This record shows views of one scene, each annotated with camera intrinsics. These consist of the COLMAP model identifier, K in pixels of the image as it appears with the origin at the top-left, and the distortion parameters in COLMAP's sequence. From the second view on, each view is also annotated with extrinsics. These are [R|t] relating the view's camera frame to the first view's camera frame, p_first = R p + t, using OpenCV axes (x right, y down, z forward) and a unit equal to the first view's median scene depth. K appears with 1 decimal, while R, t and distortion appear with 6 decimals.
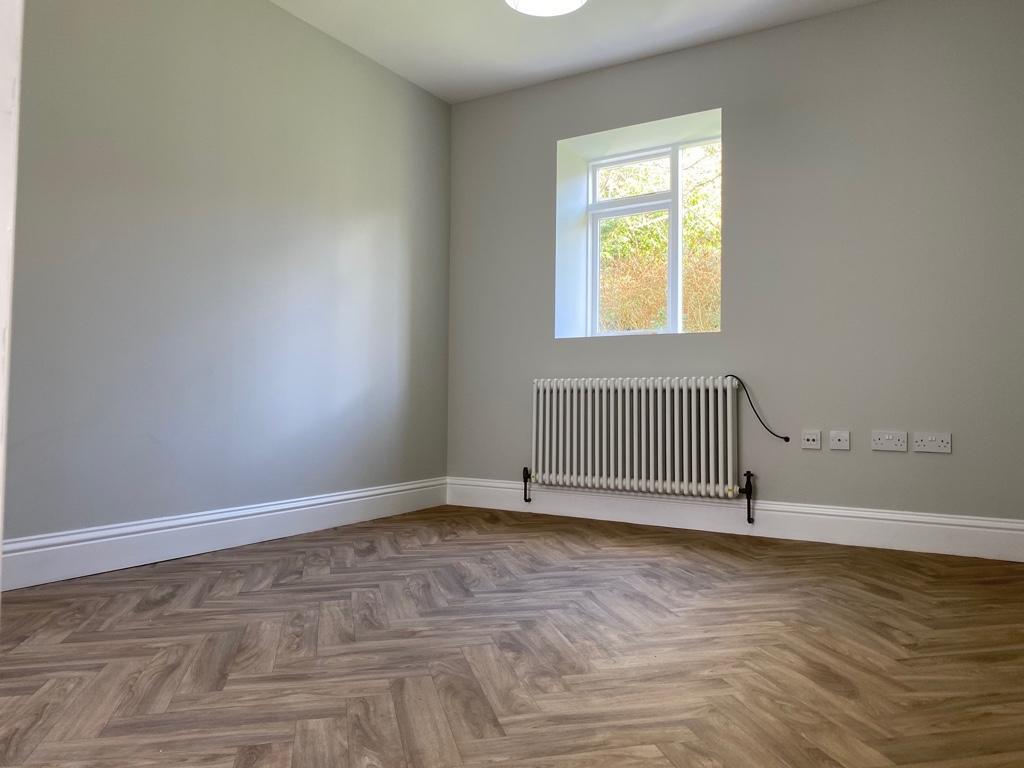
lens RADIAL K [[778.4, 0, 512.0], [0, 778.4, 384.0], [0, 0, 1]] dist [0.007058, -0.000536]
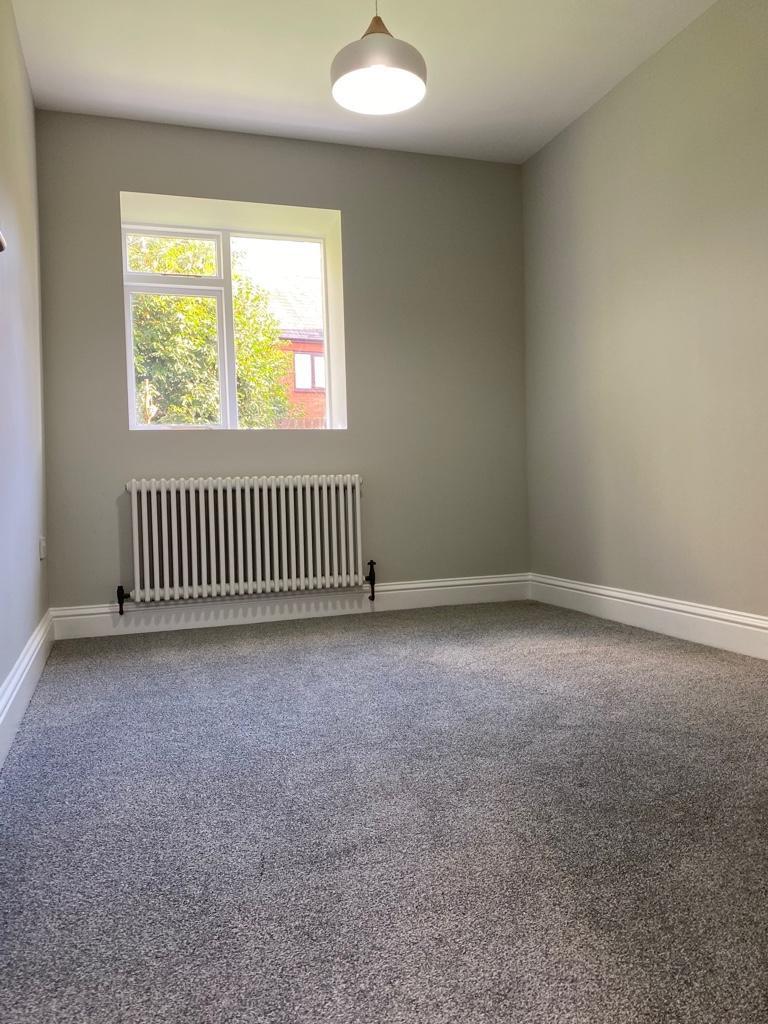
lens RADIAL K [[778.4, 0, 384.0], [0, 778.4, 512.0], [0, 0, 1]] dist [0.007058, -0.000536]
pose [[0.633846, -0.046459, 0.772063, -0.442543], [0.022427, 0.998879, 0.041695, 0.001216], [-0.773134, -0.009113, 0.634177, 0.262088]]
